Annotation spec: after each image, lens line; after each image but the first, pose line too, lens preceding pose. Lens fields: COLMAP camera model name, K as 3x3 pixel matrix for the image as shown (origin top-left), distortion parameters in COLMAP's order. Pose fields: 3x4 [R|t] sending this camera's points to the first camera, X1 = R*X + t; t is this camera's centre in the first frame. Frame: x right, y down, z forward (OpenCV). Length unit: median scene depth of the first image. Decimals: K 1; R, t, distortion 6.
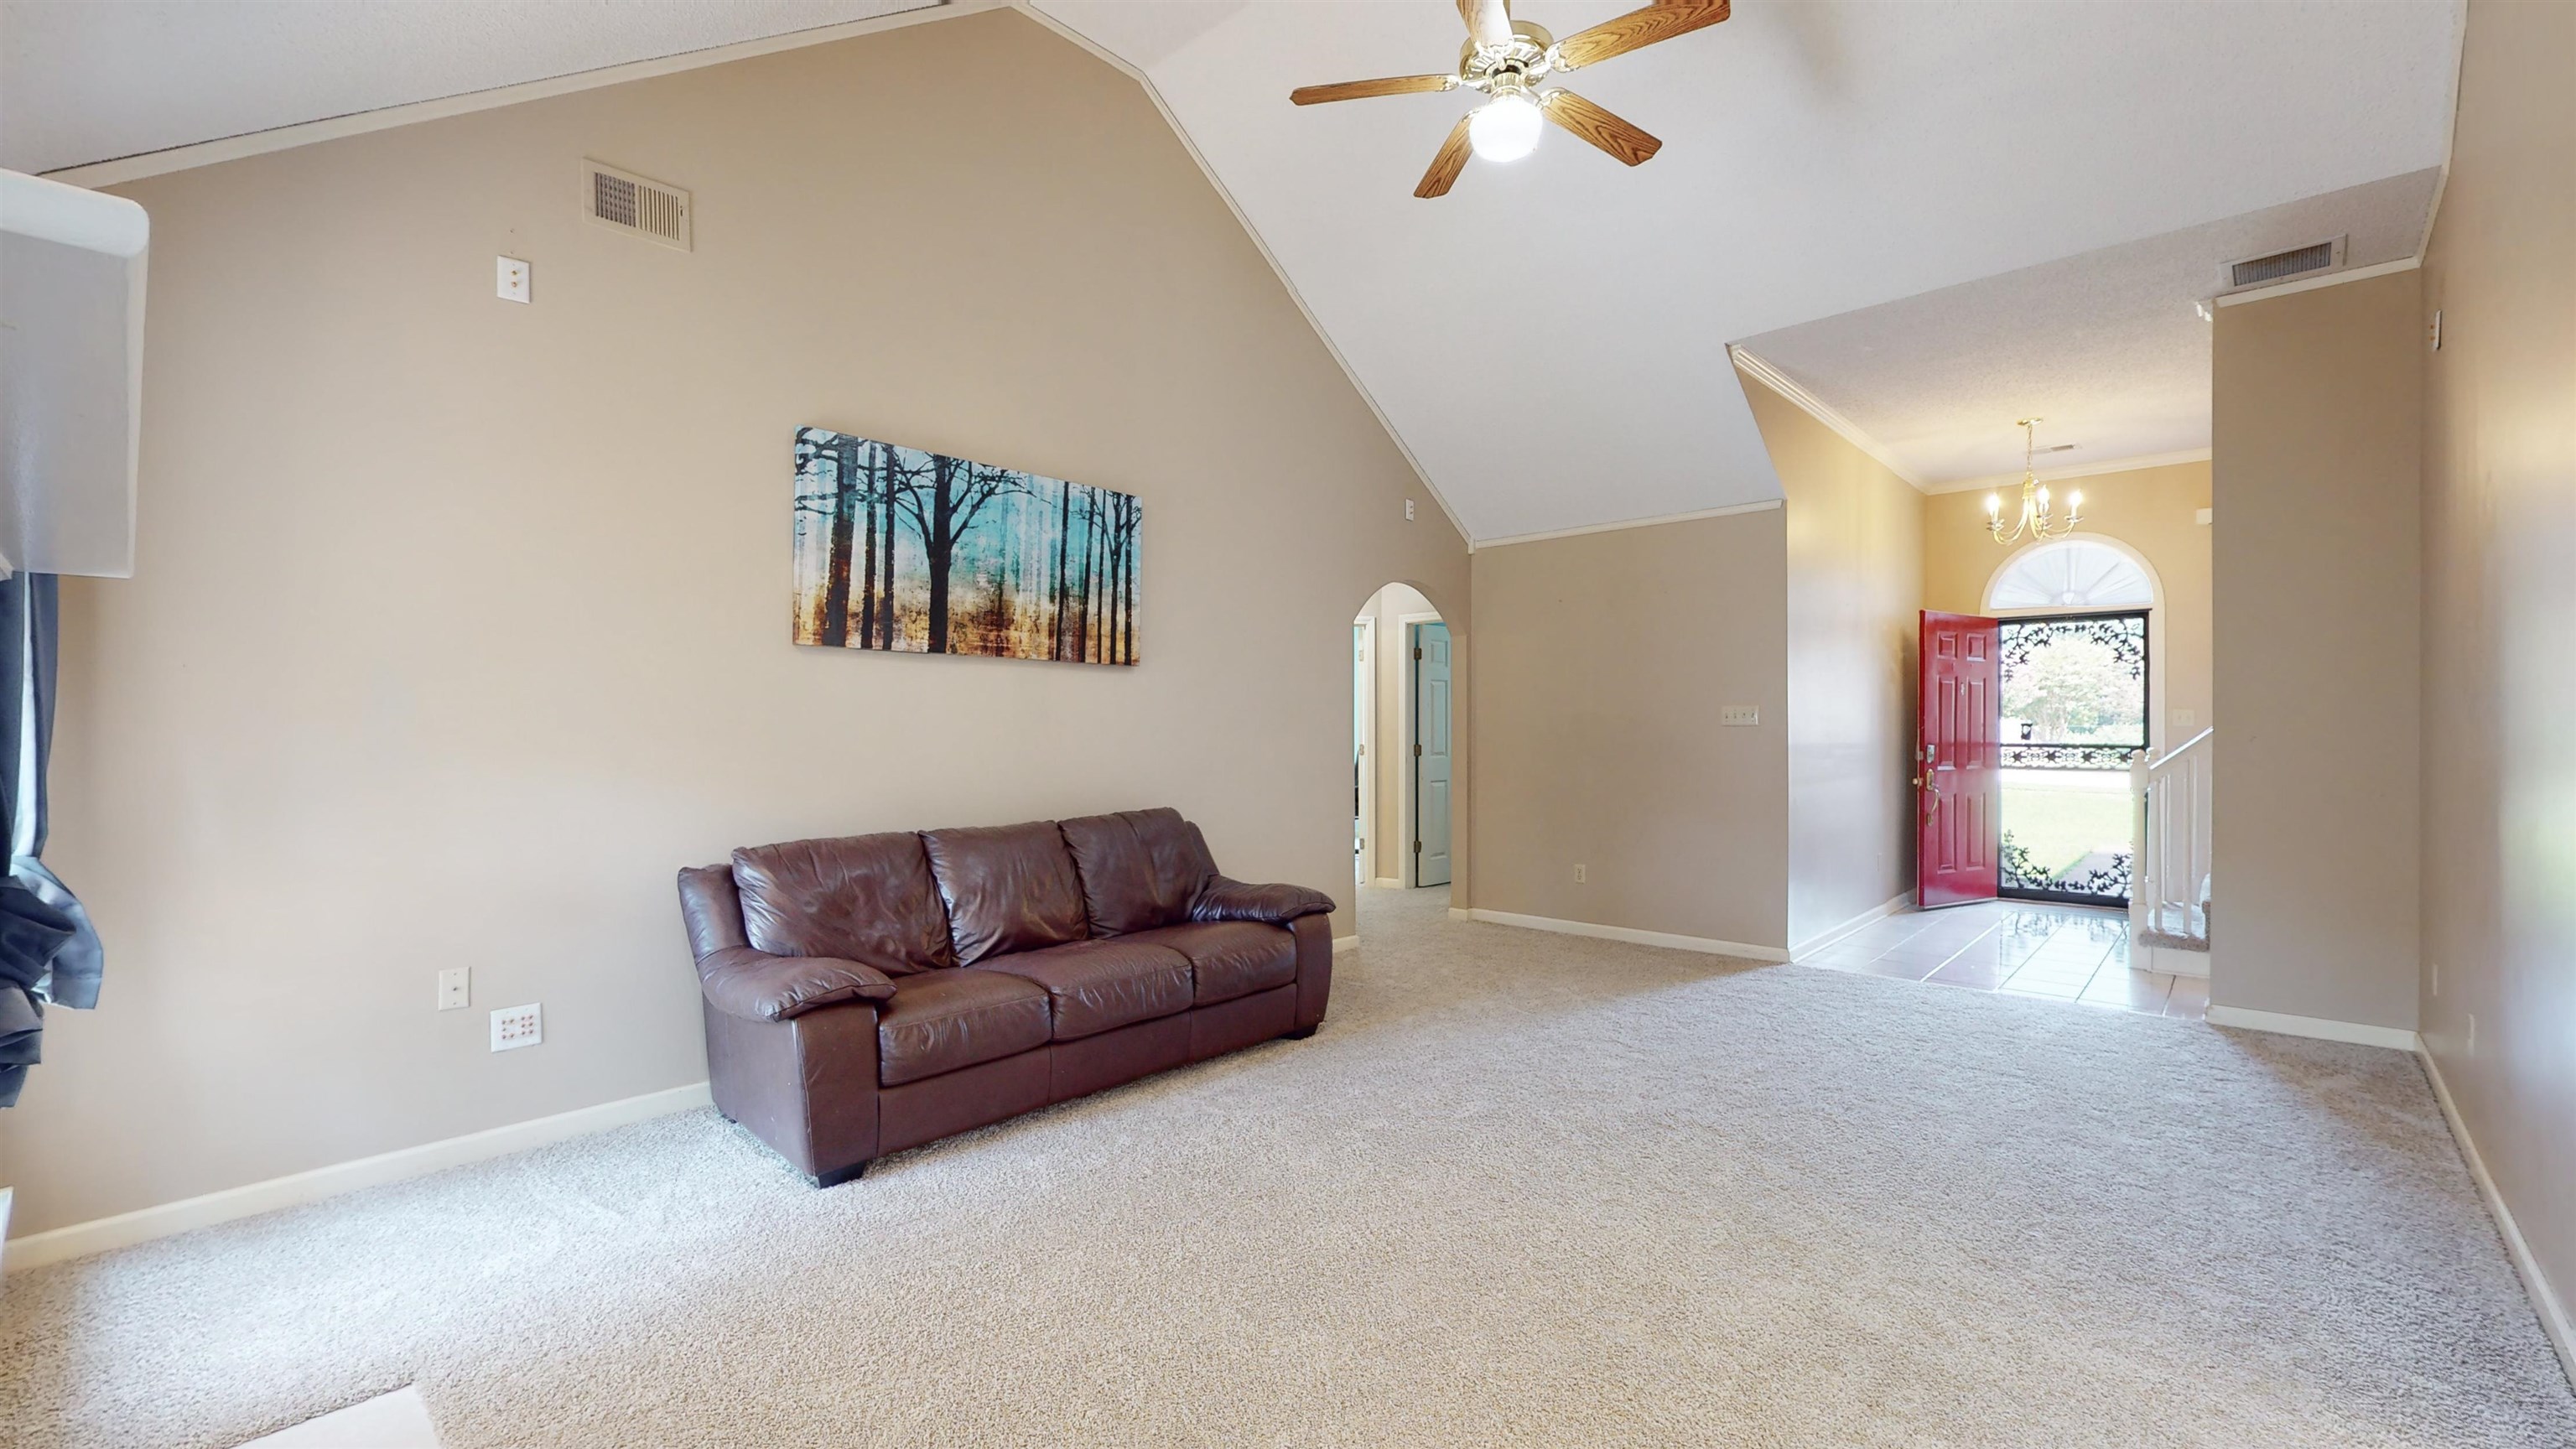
lens RADIAL K [[1110.6, 0, 1296.7], [0, 1110.6, 725.2], [0, 0, 1]] dist [-0.017584, 0.000658]
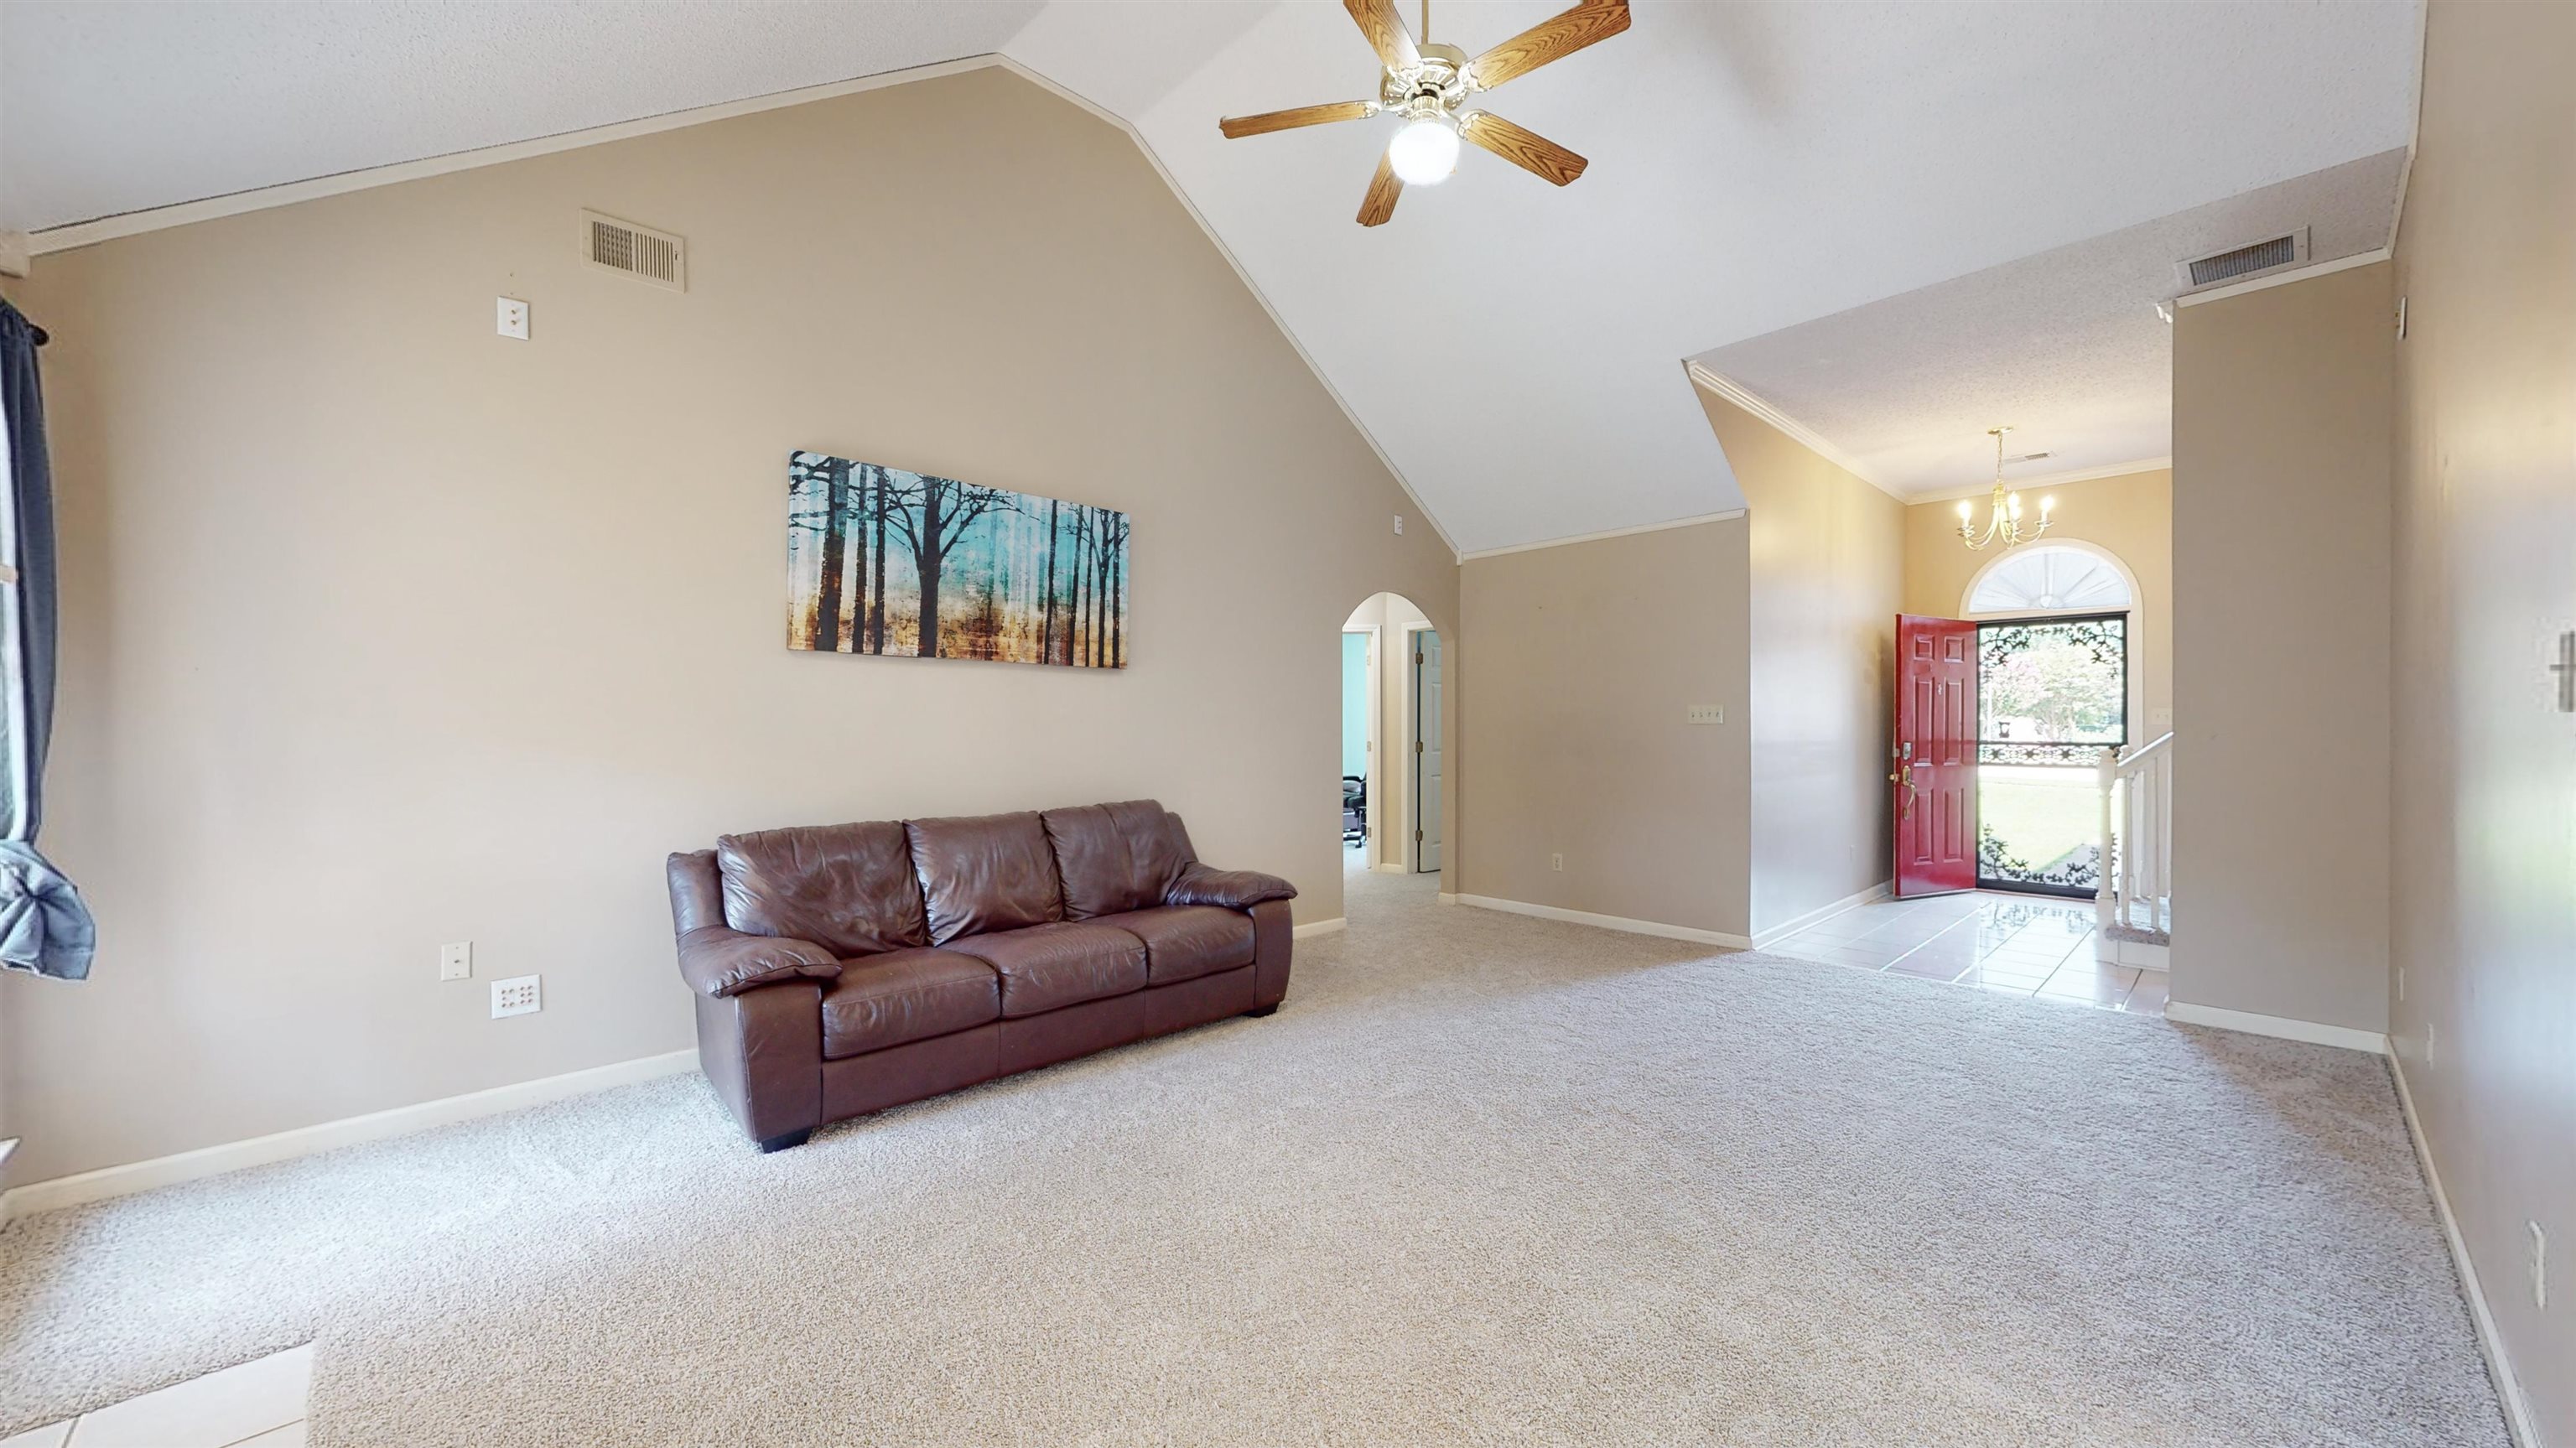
lens RADIAL K [[981.8, 0, 1294.2], [0, 981.8, 721.3], [0, 0, 1]] dist [-0.007463, -0.000790]
pose [[0.997710, -0.000142, -0.067644, 0.104596], [-0.000062, 0.999995, -0.003009, 0.001183], [0.067644, 0.003007, 0.997705, 0.059871]]
